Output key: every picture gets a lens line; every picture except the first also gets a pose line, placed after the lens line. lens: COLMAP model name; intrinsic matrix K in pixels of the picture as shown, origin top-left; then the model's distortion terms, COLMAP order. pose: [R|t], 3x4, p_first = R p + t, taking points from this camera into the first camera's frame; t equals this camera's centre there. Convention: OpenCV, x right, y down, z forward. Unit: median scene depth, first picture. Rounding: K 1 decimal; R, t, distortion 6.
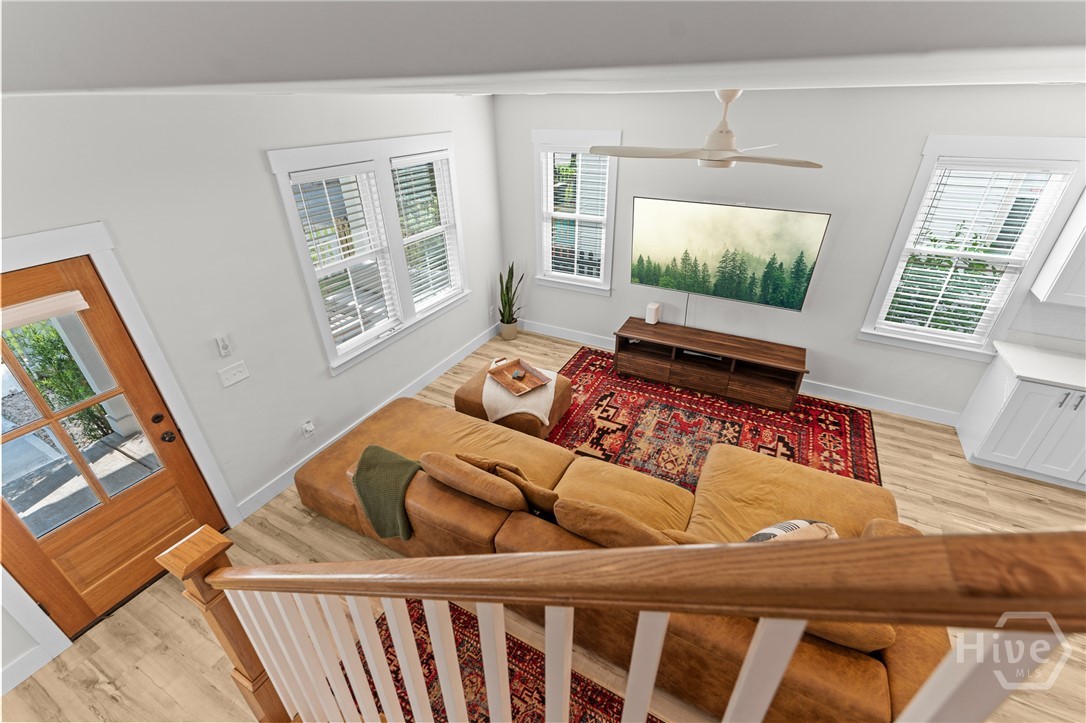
lens RADIAL K [[465.5, 0, 543.0], [0, 465.5, 361.5], [0, 0, 1]] dist [0.011365, -0.000169]
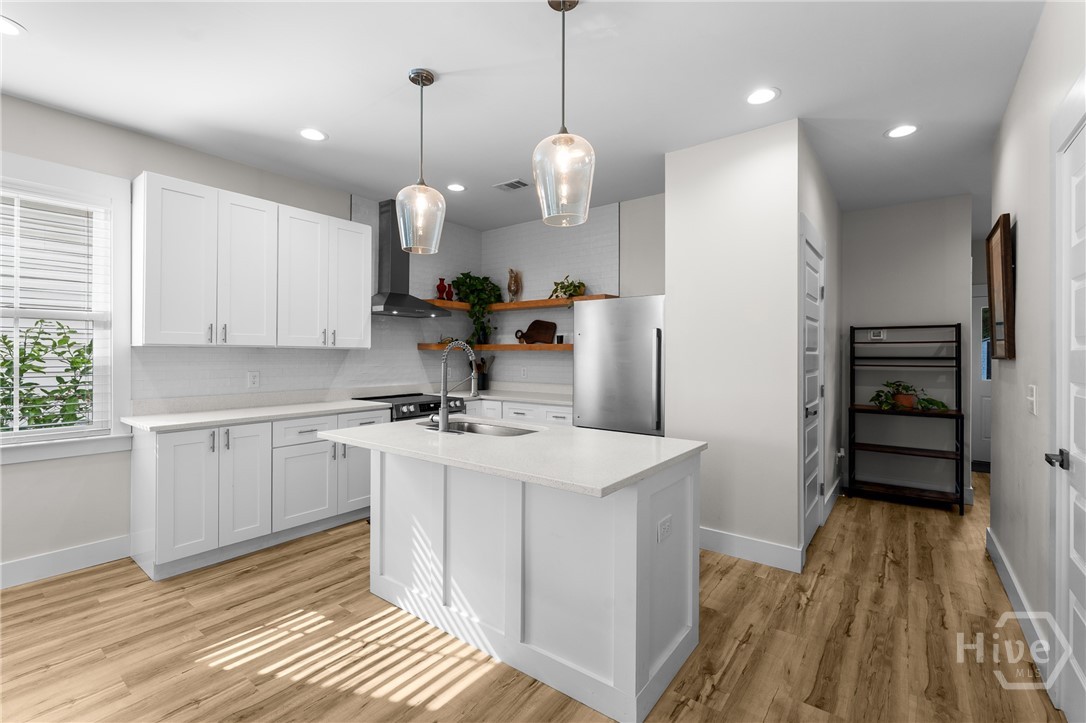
lens RADIAL K [[473.5, 0, 547.7], [0, 473.5, 355.8], [0, 0, 1]] dist [0.000634, 0.000025]
pose [[0.157839, 0.010192, 0.987412, 0.283000], [0.483350, 0.871167, -0.086256, 0.241097], [-0.861080, 0.490881, 0.132578, 0.232852]]
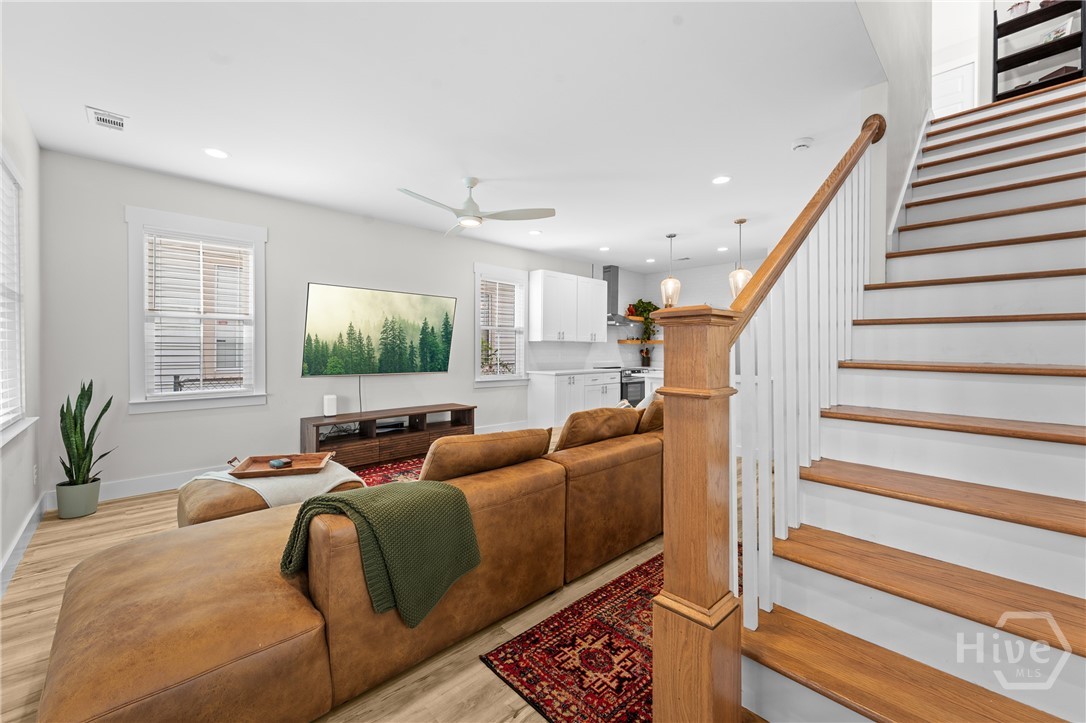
lens RADIAL K [[438.5, 0, 545.3], [0, 438.5, 349.1], [0, 0, 1]] dist [-0.000893, -0.000215]
pose [[0.312412, 0.013695, 0.949848, -0.569304], [0.462245, 0.871342, -0.164599, 0.174882], [-0.829896, 0.490485, 0.265888, 0.404314]]
